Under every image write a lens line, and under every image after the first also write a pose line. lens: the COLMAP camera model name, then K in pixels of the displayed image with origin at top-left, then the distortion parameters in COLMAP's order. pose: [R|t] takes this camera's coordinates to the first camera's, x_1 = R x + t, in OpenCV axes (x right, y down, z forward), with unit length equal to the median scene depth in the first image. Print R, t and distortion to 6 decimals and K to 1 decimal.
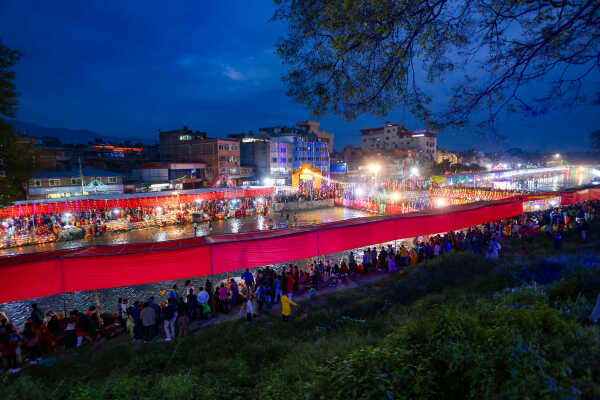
lens RADIAL K [[298.8, 0, 304.2], [0, 298.8, 202.3], [0, 0, 1]] dist [-0.044116, 0.017667]
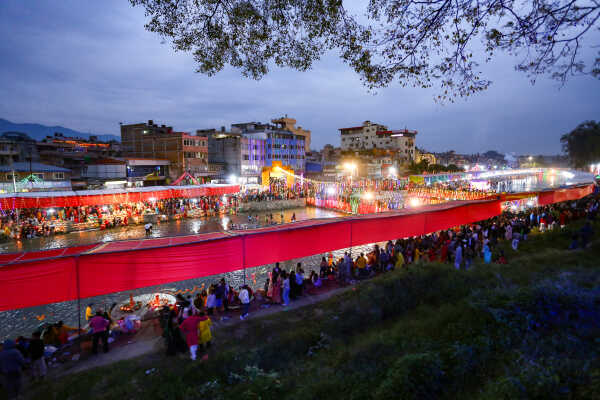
lens RADIAL K [[298.8, 0, 302.8], [0, 298.8, 202.7], [0, 0, 1]] dist [-0.044116, 0.017667]
pose [[0.998519, 0.003911, 0.054262, 0.039042], [-0.003928, 0.999992, 0.000200, 0.001873], [-0.054261, -0.000413, 0.998527, 0.057165]]
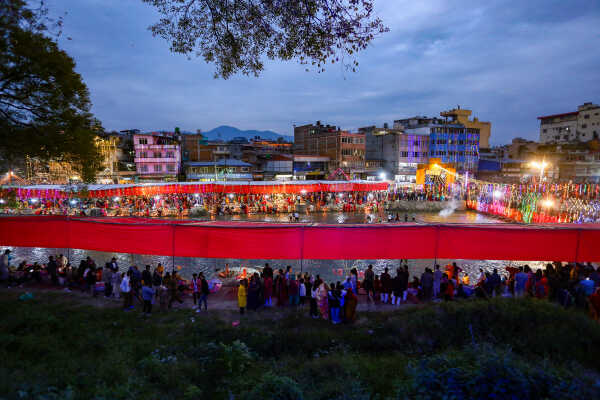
lens RADIAL K [[298.8, 0, 297.9], [0, 298.8, 199.3], [0, 0, 1]] dist [-0.044116, 0.017667]
pose [[0.863763, 0.075059, -0.498277, 0.103675], [-0.074435, 0.997002, 0.021152, 0.000696], [0.498371, 0.018819, 0.866760, 0.075139]]
